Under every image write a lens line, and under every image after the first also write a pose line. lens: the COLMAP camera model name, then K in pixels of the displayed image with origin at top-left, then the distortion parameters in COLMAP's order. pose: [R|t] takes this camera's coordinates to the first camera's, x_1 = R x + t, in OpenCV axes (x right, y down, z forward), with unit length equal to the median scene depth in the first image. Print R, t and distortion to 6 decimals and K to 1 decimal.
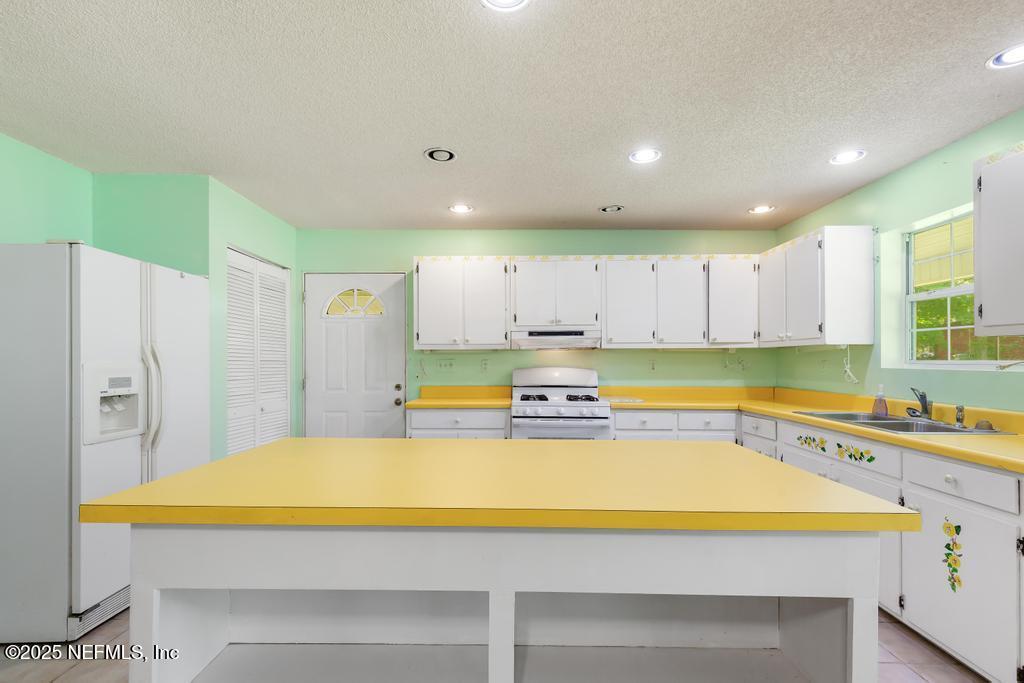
lens RADIAL K [[473.3, 0, 515.4], [0, 473.3, 350.9], [0, 0, 1]] dist [0.002232, -0.001827]
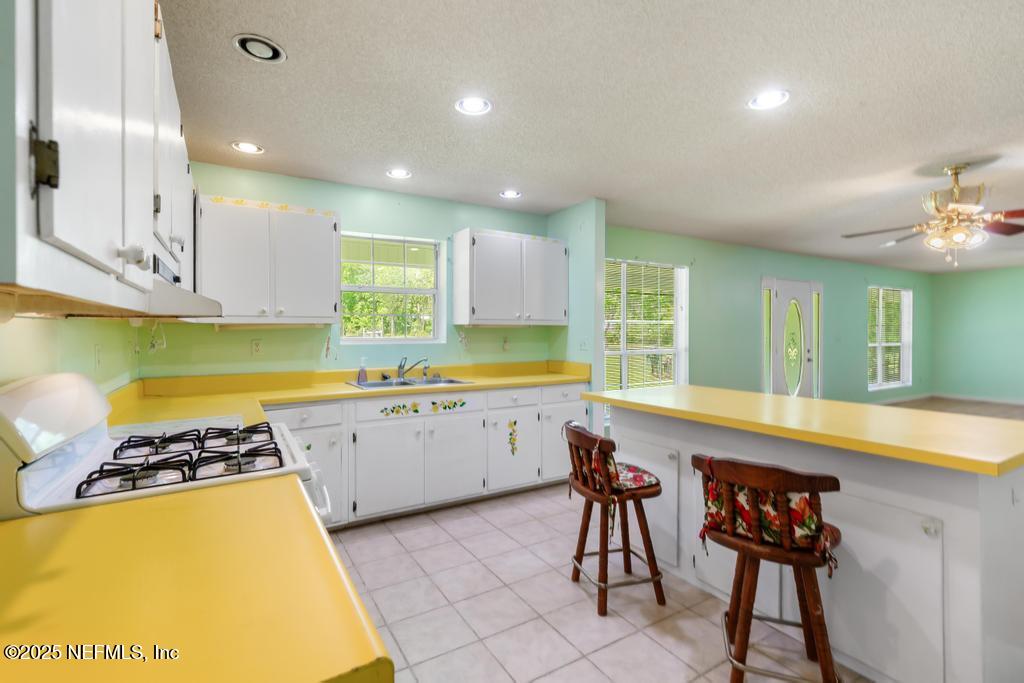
lens RADIAL K [[473.3, 0, 510.2], [0, 473.3, 333.4], [0, 0, 1]] dist [0.002232, -0.001827]
pose [[-0.508672, -0.004466, 0.860949, -0.538922], [-0.014085, 0.999896, -0.003136, 0.006703], [-0.860845, -0.013721, -0.508682, 1.445159]]
